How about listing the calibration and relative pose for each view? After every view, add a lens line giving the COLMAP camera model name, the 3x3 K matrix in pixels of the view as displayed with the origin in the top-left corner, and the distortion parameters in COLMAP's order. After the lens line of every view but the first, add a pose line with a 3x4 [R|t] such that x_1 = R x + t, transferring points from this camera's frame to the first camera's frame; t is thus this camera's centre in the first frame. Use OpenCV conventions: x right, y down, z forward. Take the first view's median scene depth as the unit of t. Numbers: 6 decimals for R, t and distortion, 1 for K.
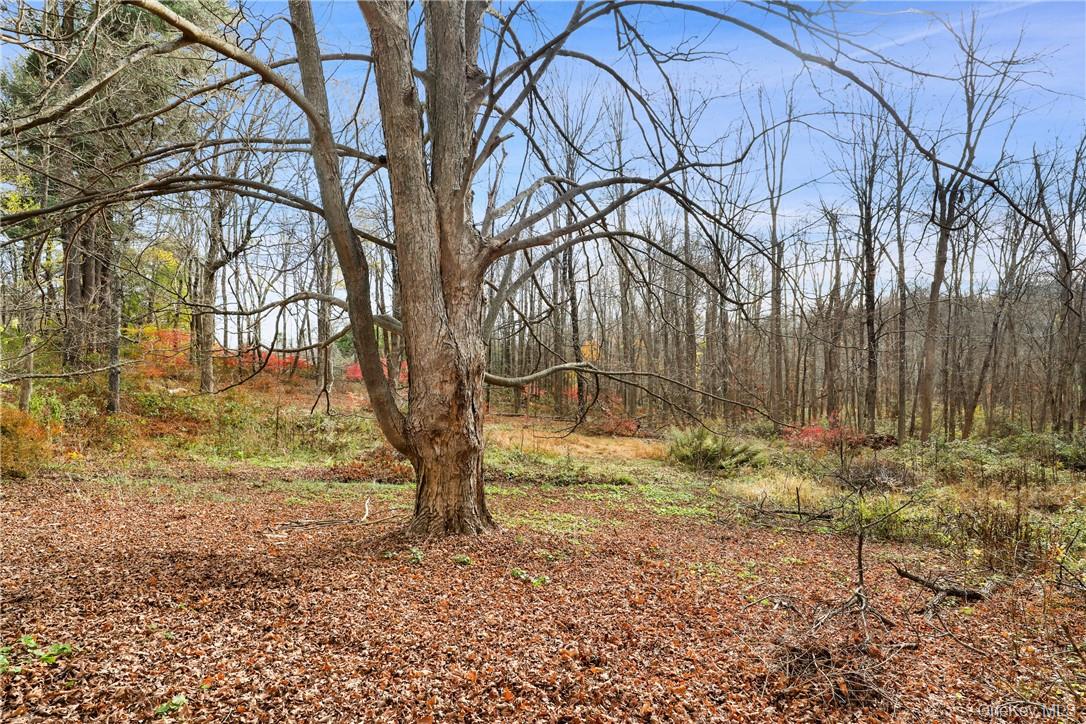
lens RADIAL K [[629.1, 0, 543.2], [0, 629.1, 361.2], [0, 0, 1]] dist [0.026153, -0.000600]
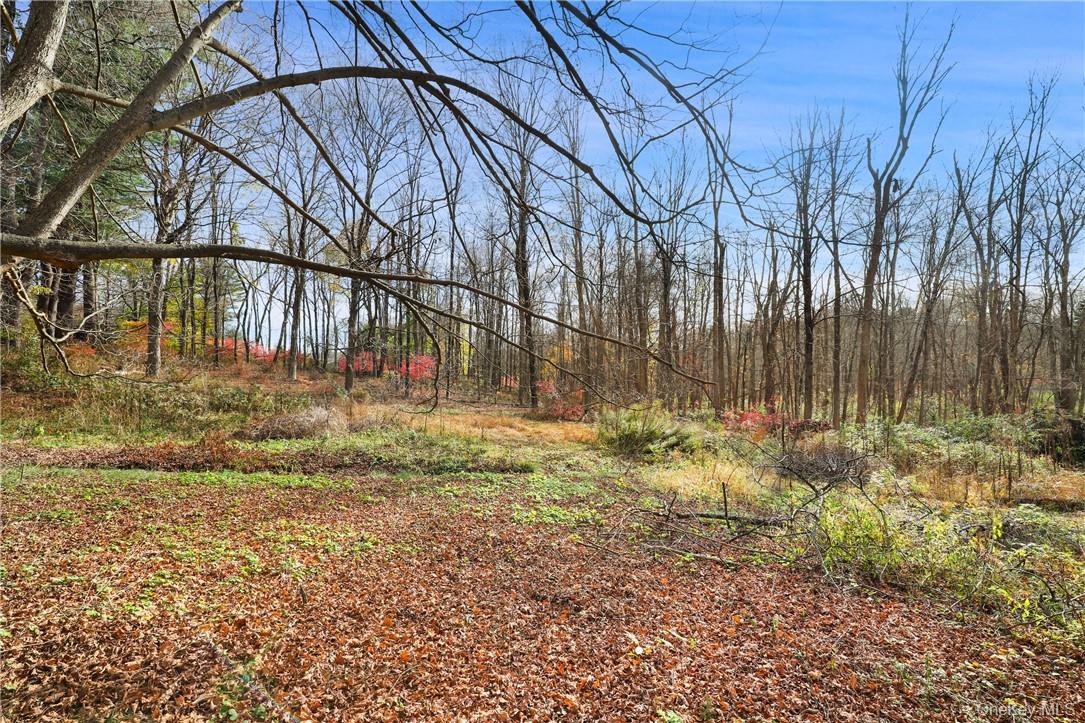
lens RADIAL K [[500.0, 0, 542.1], [0, 500.0, 362.8], [0, 0, 1]] dist [-0.003037, 0.000177]
pose [[0.999967, 0.007482, 0.003236, 0.100818], [-0.007459, 0.999948, -0.006932, 0.037874], [-0.003288, 0.006908, 0.999971, 0.228952]]
